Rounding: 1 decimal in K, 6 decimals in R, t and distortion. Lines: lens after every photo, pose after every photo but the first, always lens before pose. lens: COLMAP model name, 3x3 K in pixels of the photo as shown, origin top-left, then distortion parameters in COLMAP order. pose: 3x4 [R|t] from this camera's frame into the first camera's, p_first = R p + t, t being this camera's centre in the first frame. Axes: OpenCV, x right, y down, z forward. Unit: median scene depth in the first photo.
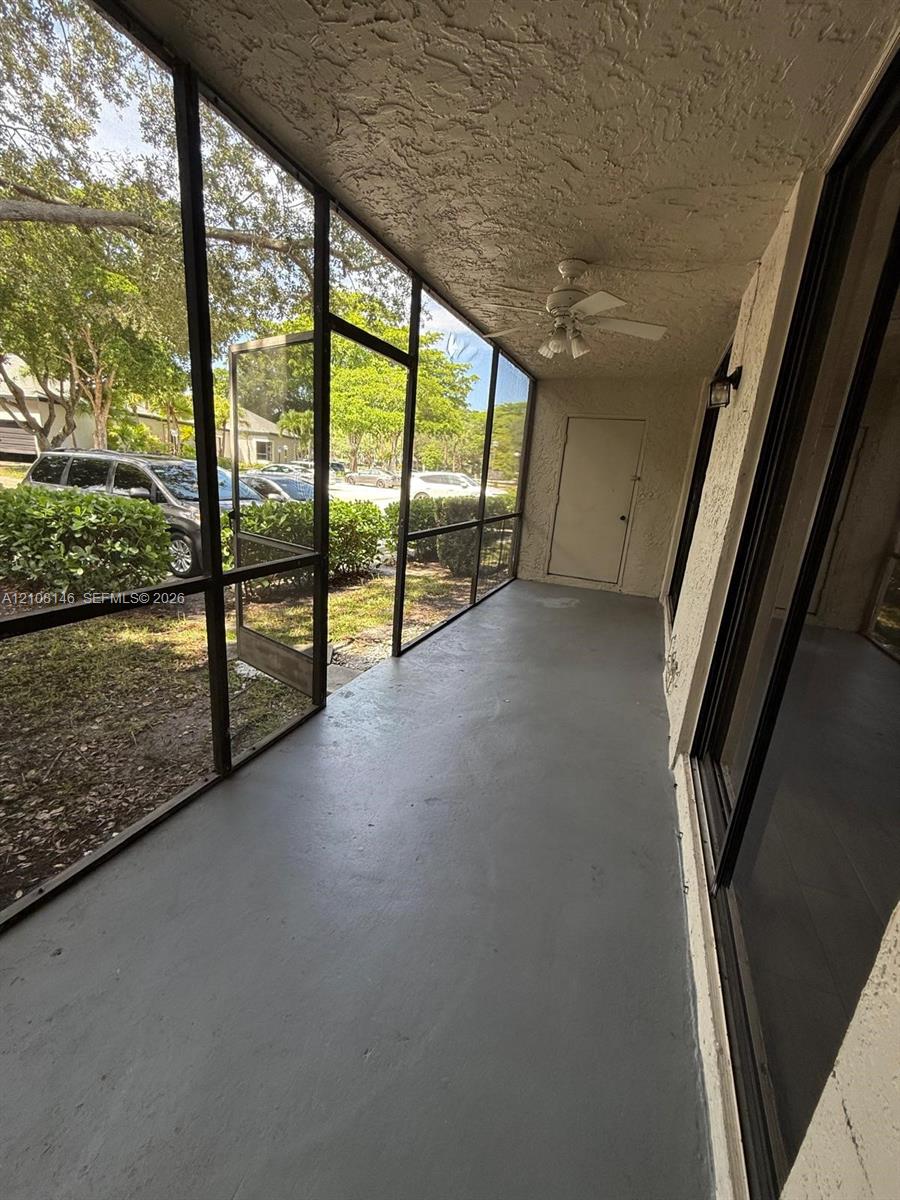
lens RADIAL K [[479.3, 0, 451.9], [0, 479.3, 600.0], [0, 0, 1]] dist [-0.001152, 0.000498]
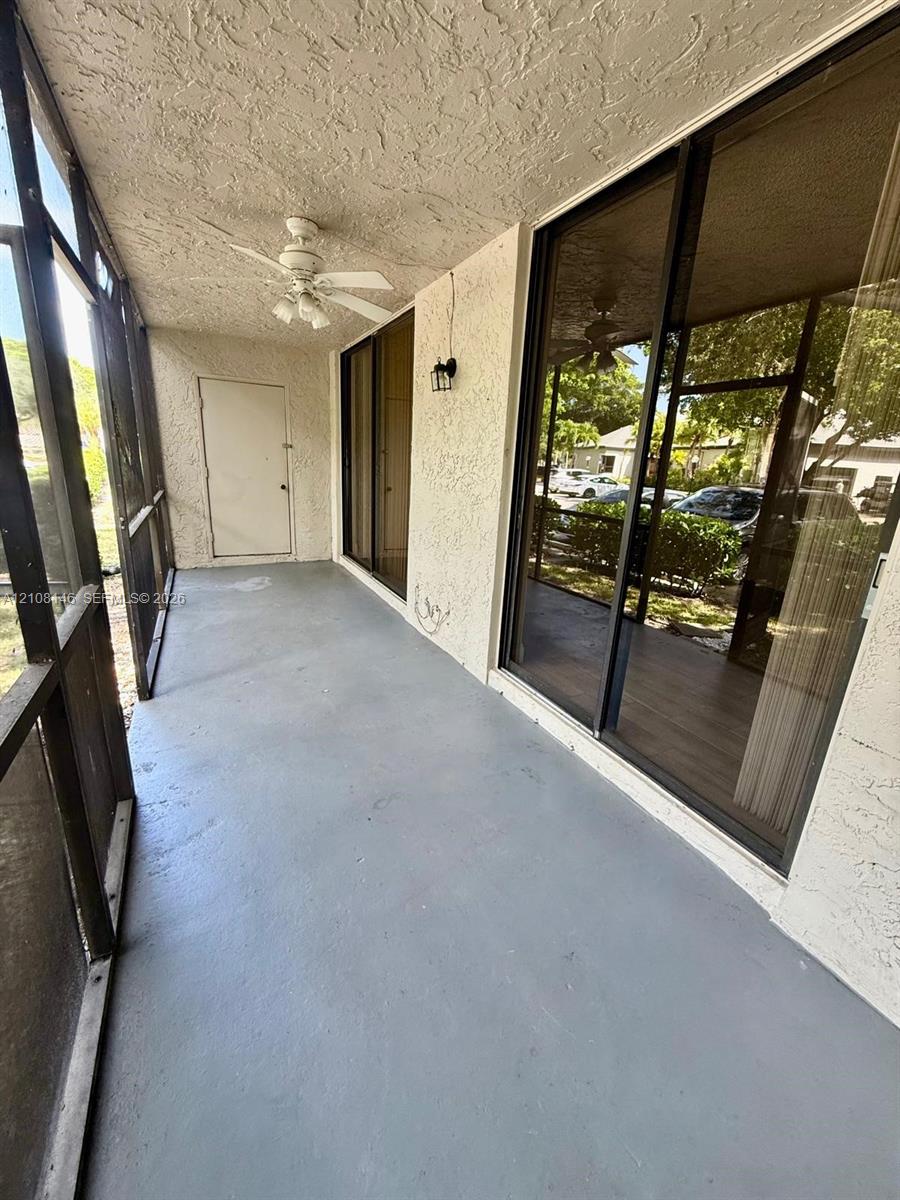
lens RADIAL K [[479.3, 0, 453.2], [0, 479.3, 597.7], [0, 0, 1]] dist [-0.001152, 0.000498]
pose [[0.651116, -0.253164, 0.715511, -0.197288], [0.201951, 0.966533, 0.158205, -0.038205], [-0.731617, 0.041488, 0.680452, 0.082585]]
